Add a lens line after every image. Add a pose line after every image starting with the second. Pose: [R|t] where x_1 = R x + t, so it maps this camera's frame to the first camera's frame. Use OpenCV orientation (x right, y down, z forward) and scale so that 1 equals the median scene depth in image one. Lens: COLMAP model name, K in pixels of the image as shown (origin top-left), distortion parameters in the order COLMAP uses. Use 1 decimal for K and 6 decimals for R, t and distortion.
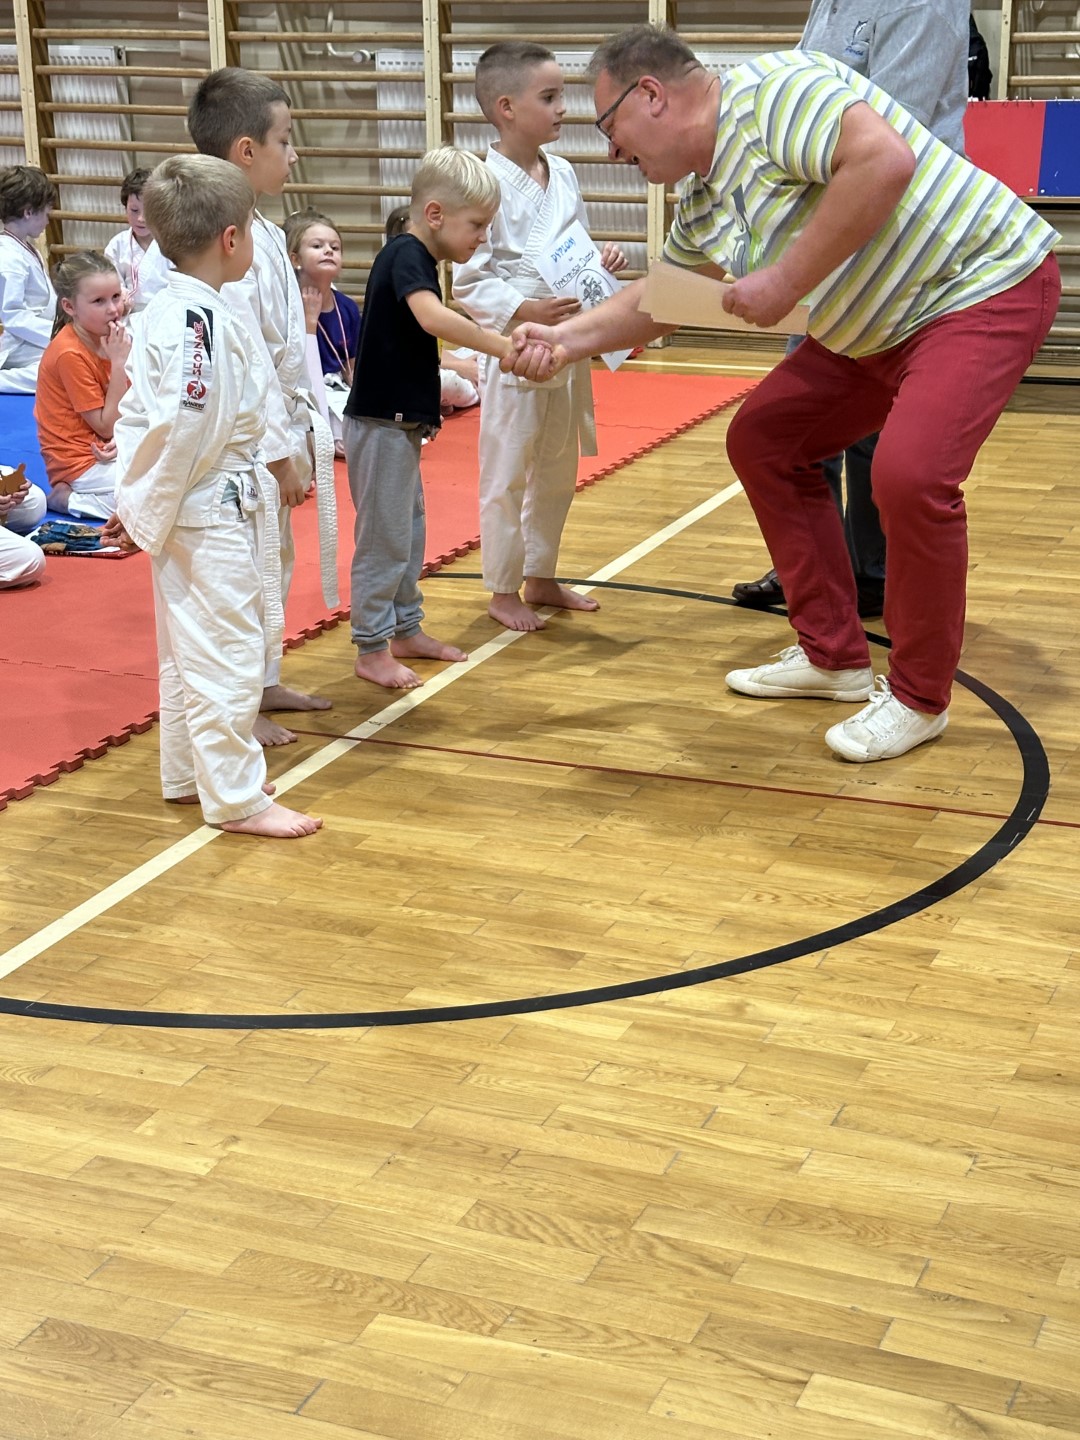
lens RADIAL K [[2423.4, 0, 533.5], [0, 2423.4, 732.8], [0, 0, 1]] dist [0.125935, 0.000000]
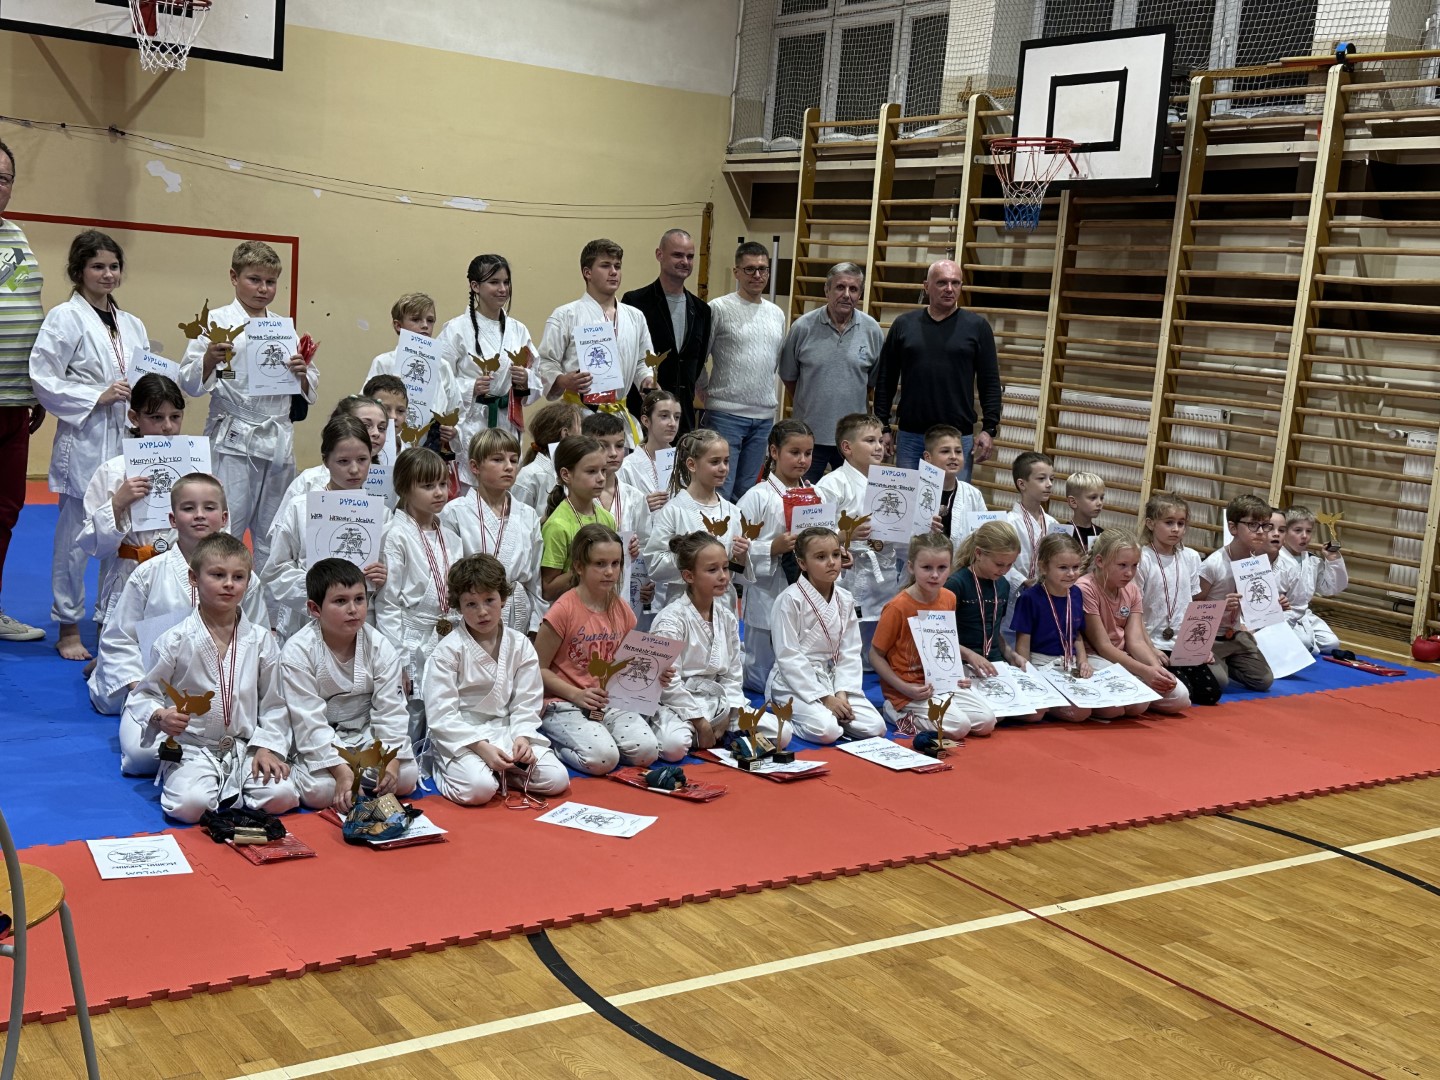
lens RADIAL K [[1681.9, 0, 647.2], [0, 1681.9, 498.2], [0, 0, 1]] dist [0.037346, 0.000000]
pose [[0.824187, 0.134934, -0.550009, 0.103167], [-0.247658, 0.959287, -0.135774, -0.017282], [0.509295, 0.248117, 0.824049, 0.044213]]
